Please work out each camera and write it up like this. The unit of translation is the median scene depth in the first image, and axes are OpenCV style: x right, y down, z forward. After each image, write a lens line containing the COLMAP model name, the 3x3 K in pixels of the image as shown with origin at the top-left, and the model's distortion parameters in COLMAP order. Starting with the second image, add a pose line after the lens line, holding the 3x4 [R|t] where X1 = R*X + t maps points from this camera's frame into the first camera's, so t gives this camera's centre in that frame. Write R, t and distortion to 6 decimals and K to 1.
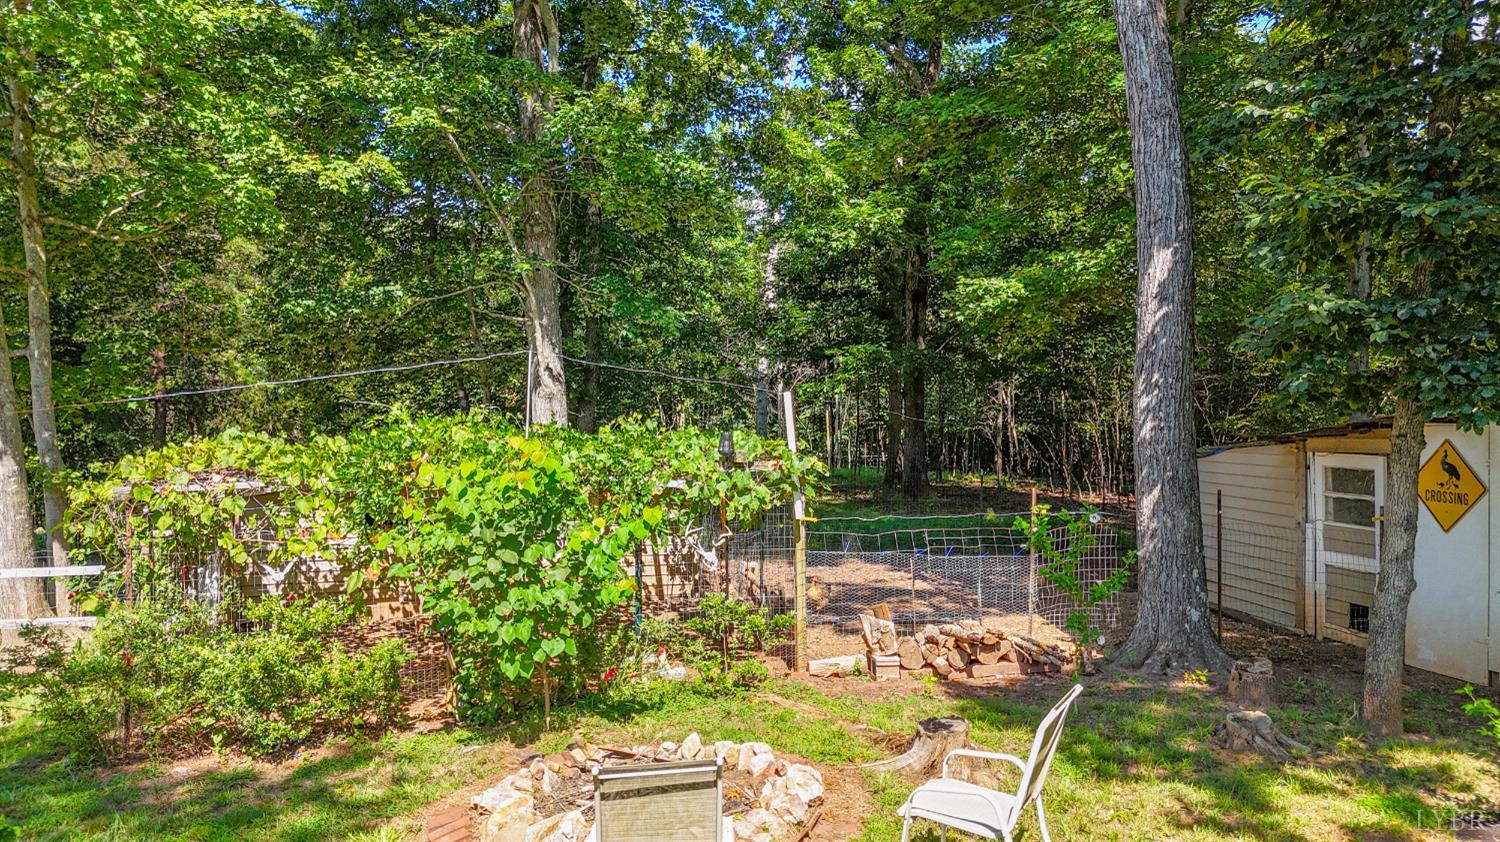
lens RADIAL K [[1114.8, 0, 752.1], [0, 1114.8, 415.2], [0, 0, 1]] dist [0.062471, -0.039871]
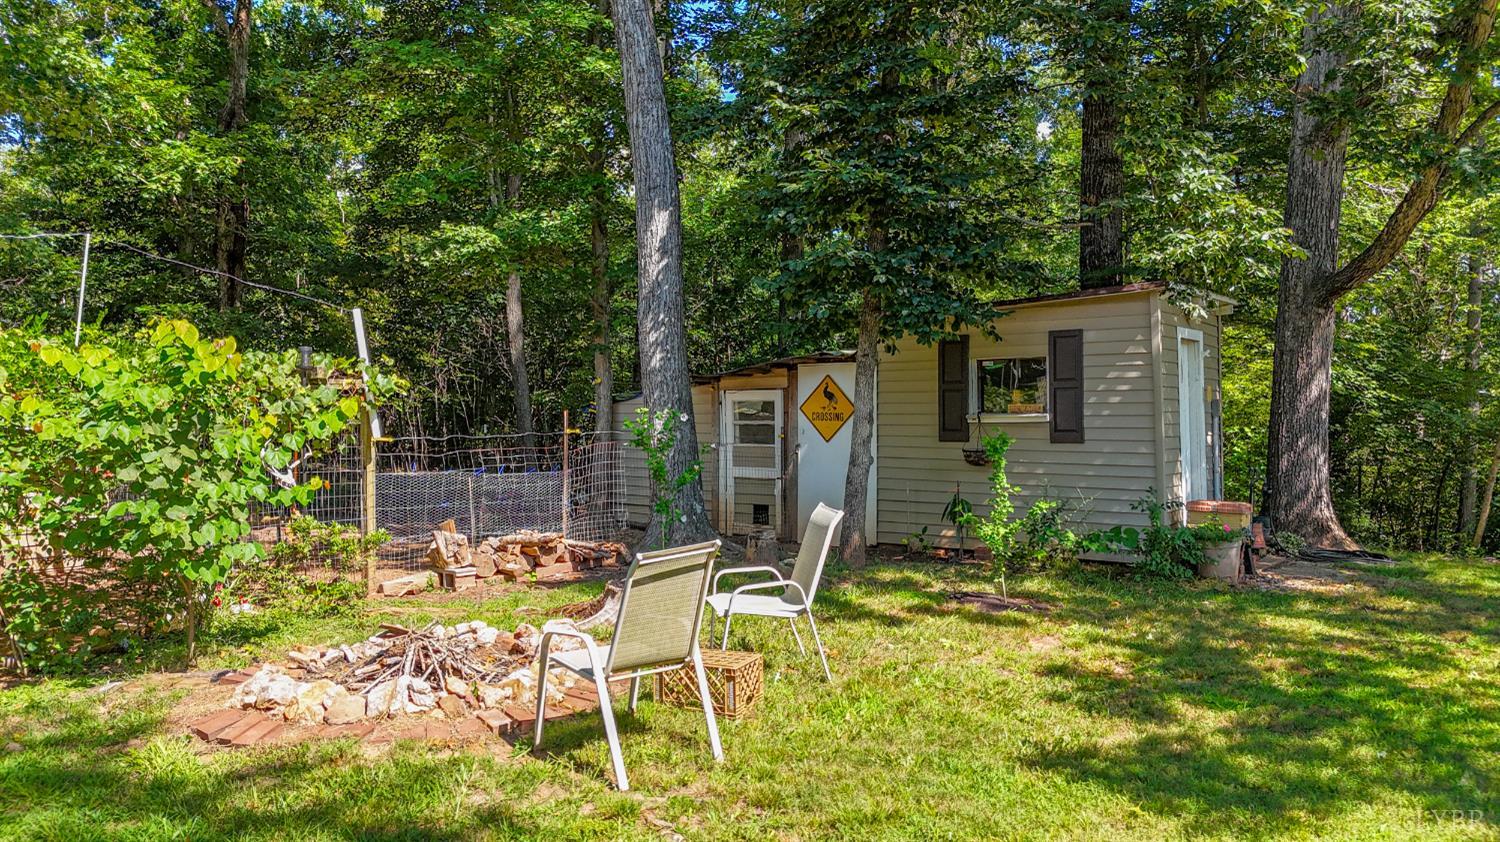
lens RADIAL K [[1114.8, 0, 762.9], [0, 1114.8, 427.9], [0, 0, 1]] dist [0.062471, -0.039871]
pose [[0.760443, -0.010965, 0.649312, -0.329890], [0.006387, 0.999935, 0.009406, 0.073576], [-0.649373, -0.003006, 0.760464, 0.020908]]
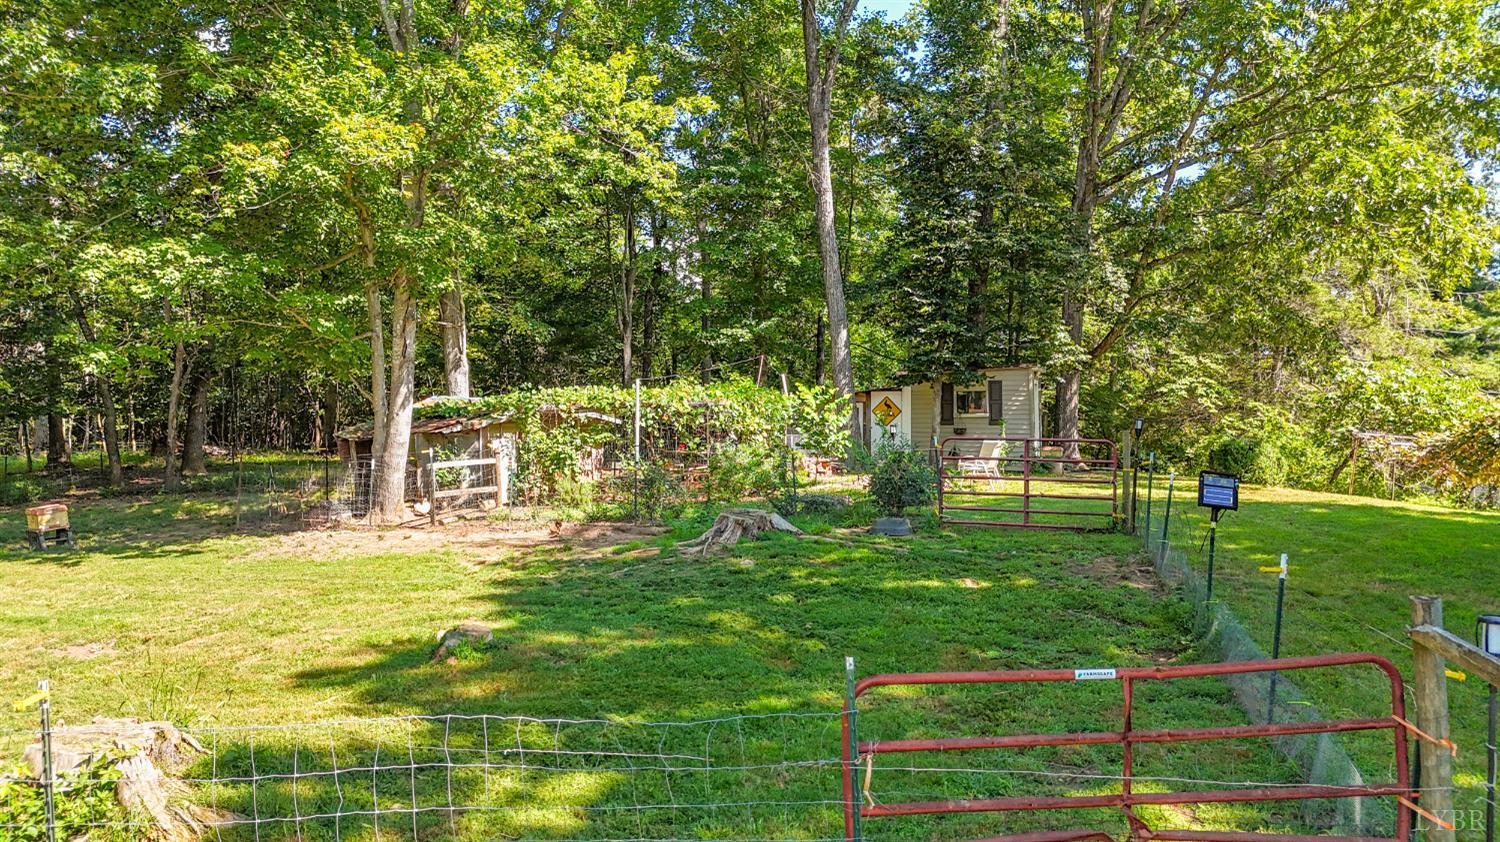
lens RADIAL K [[1114.8, 0, 749.4], [0, 1114.8, 420.5], [0, 0, 1]] dist [0.062471, -0.039871]
pose [[0.552365, -0.005225, 0.833586, -2.180710], [0.007609, 0.999970, 0.001226, 0.081948], [-0.833568, 0.005665, 0.552388, -0.392406]]
